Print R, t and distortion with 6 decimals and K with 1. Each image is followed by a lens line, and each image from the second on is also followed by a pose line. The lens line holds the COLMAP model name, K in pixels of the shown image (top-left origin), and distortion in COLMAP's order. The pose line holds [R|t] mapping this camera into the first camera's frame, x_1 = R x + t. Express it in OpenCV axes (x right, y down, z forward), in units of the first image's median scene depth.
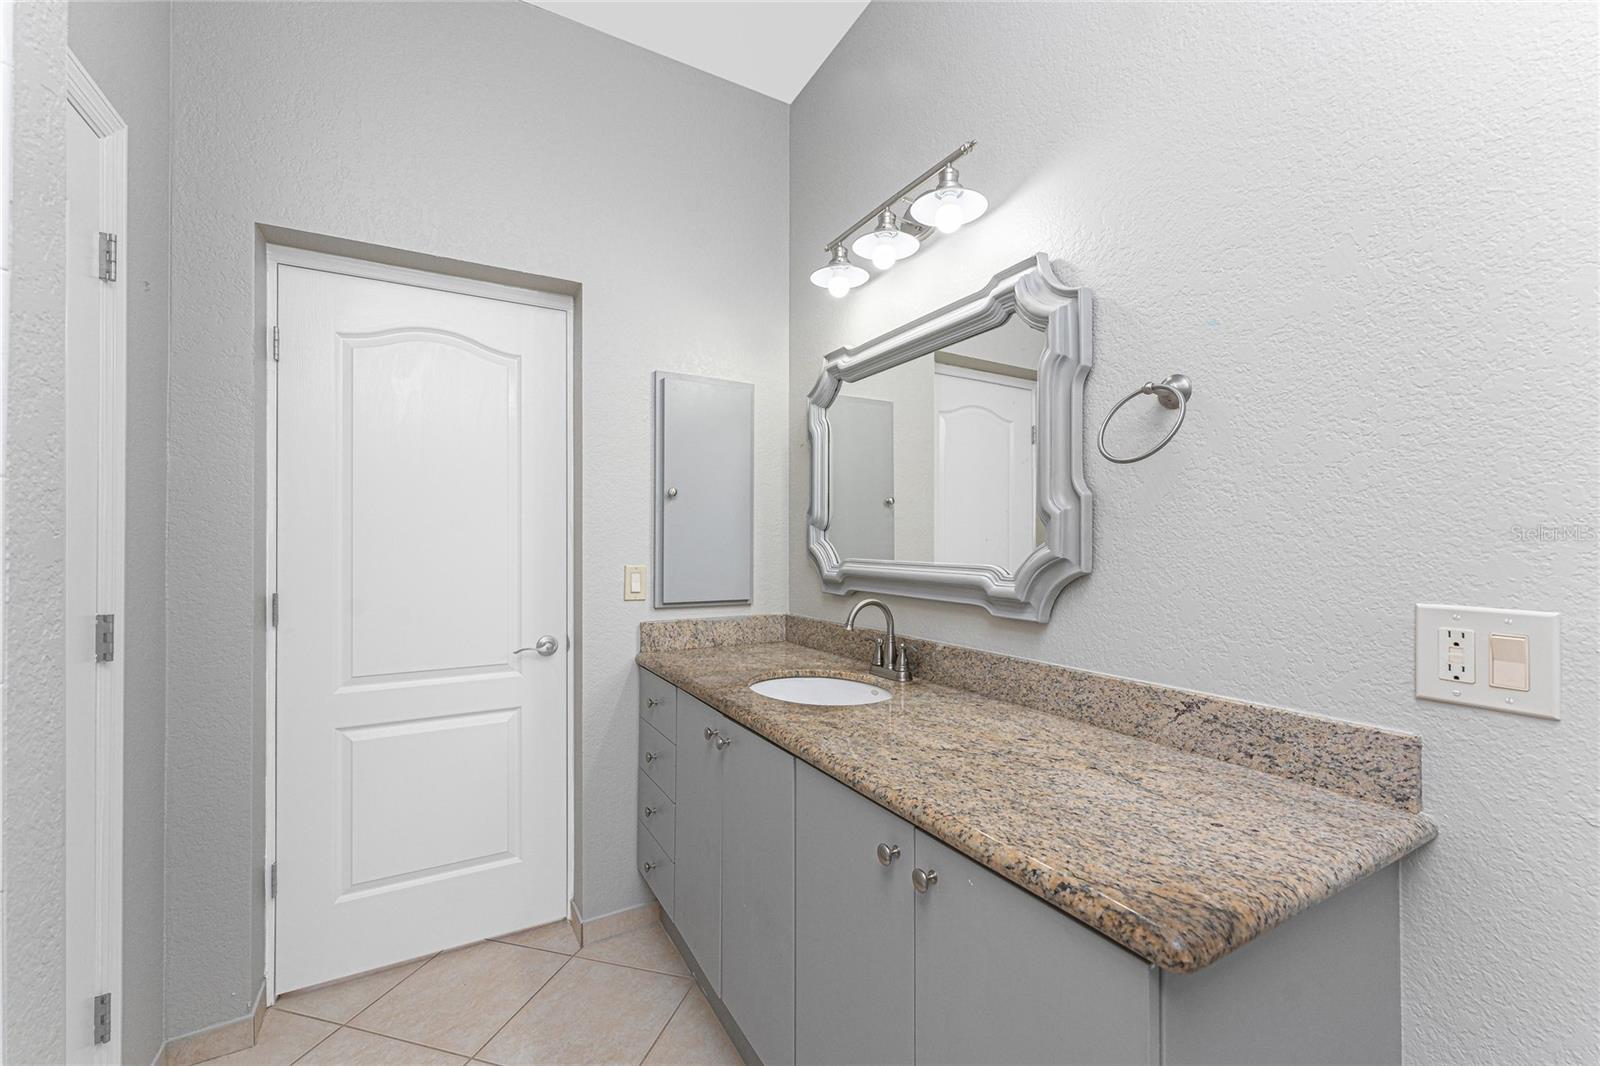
lens RADIAL K [[651.1, 0, 802.4], [0, 651.1, 528.3], [0, 0, 1]] dist [0.001517, 0.000362]
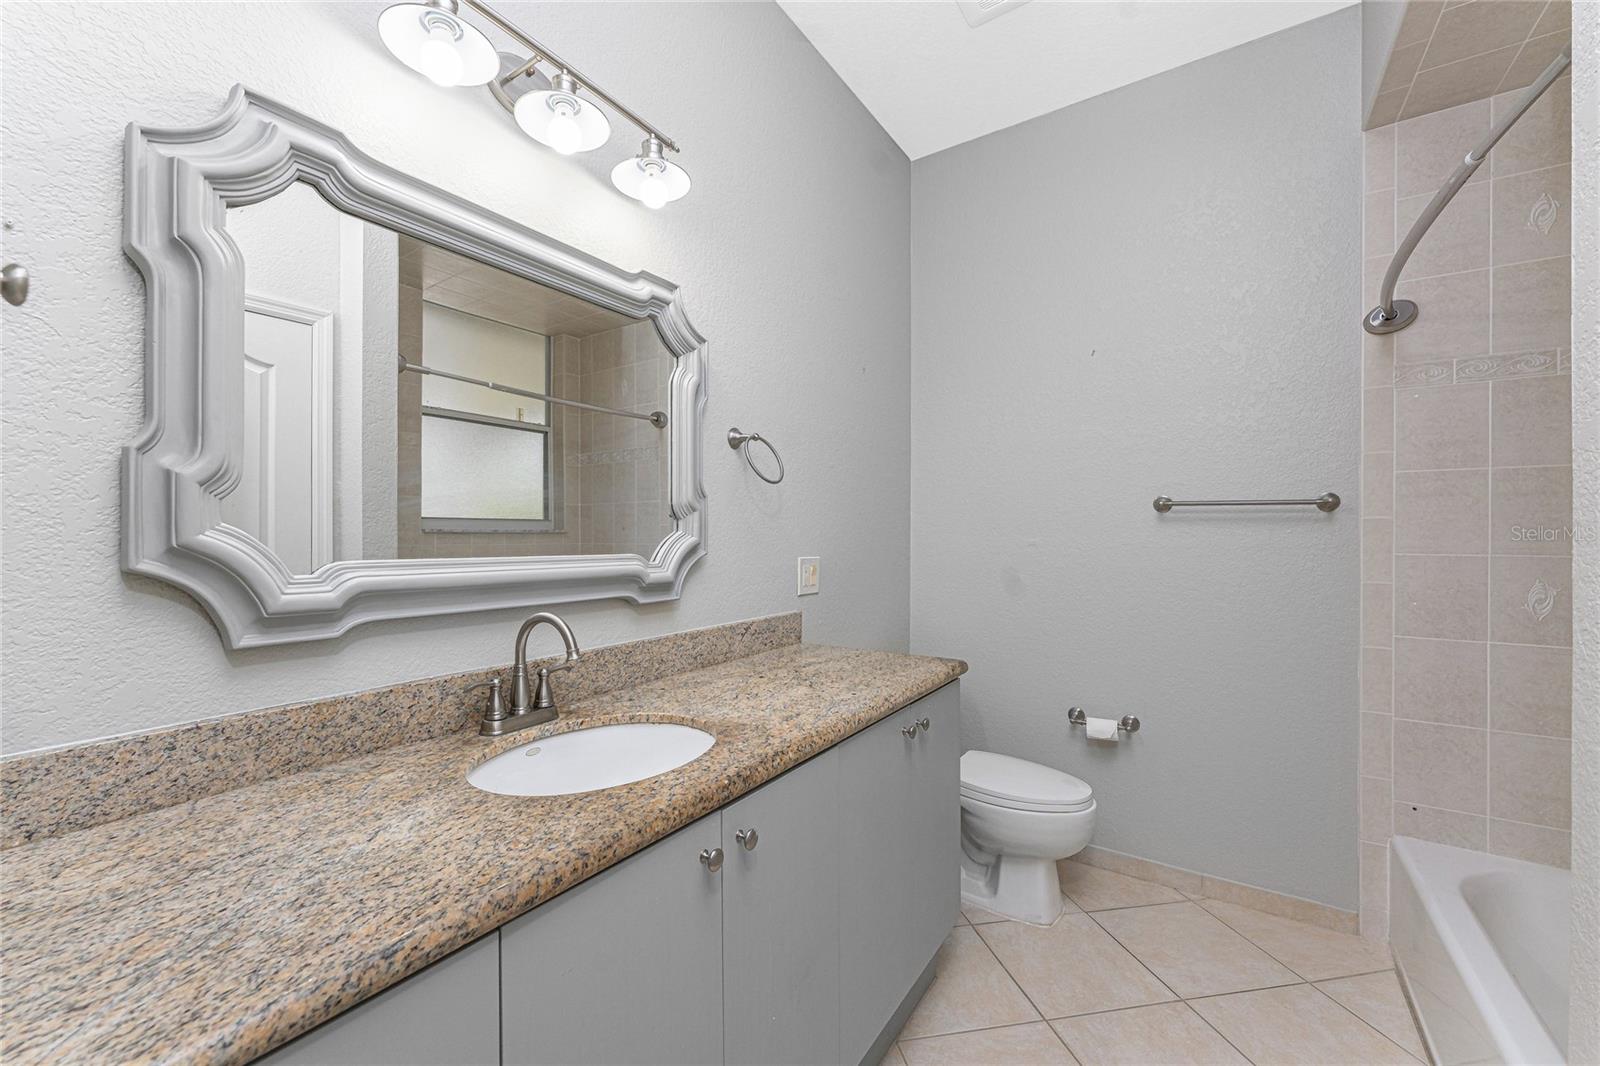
lens RADIAL K [[651.1, 0, 802.4], [0, 651.1, 528.3], [0, 0, 1]] dist [0.001517, 0.000362]
pose [[-0.458074, 0.002617, 0.888910, -0.795171], [-0.023745, 0.999603, -0.015179, 0.029630], [-0.888597, -0.028060, -0.457830, 1.367076]]
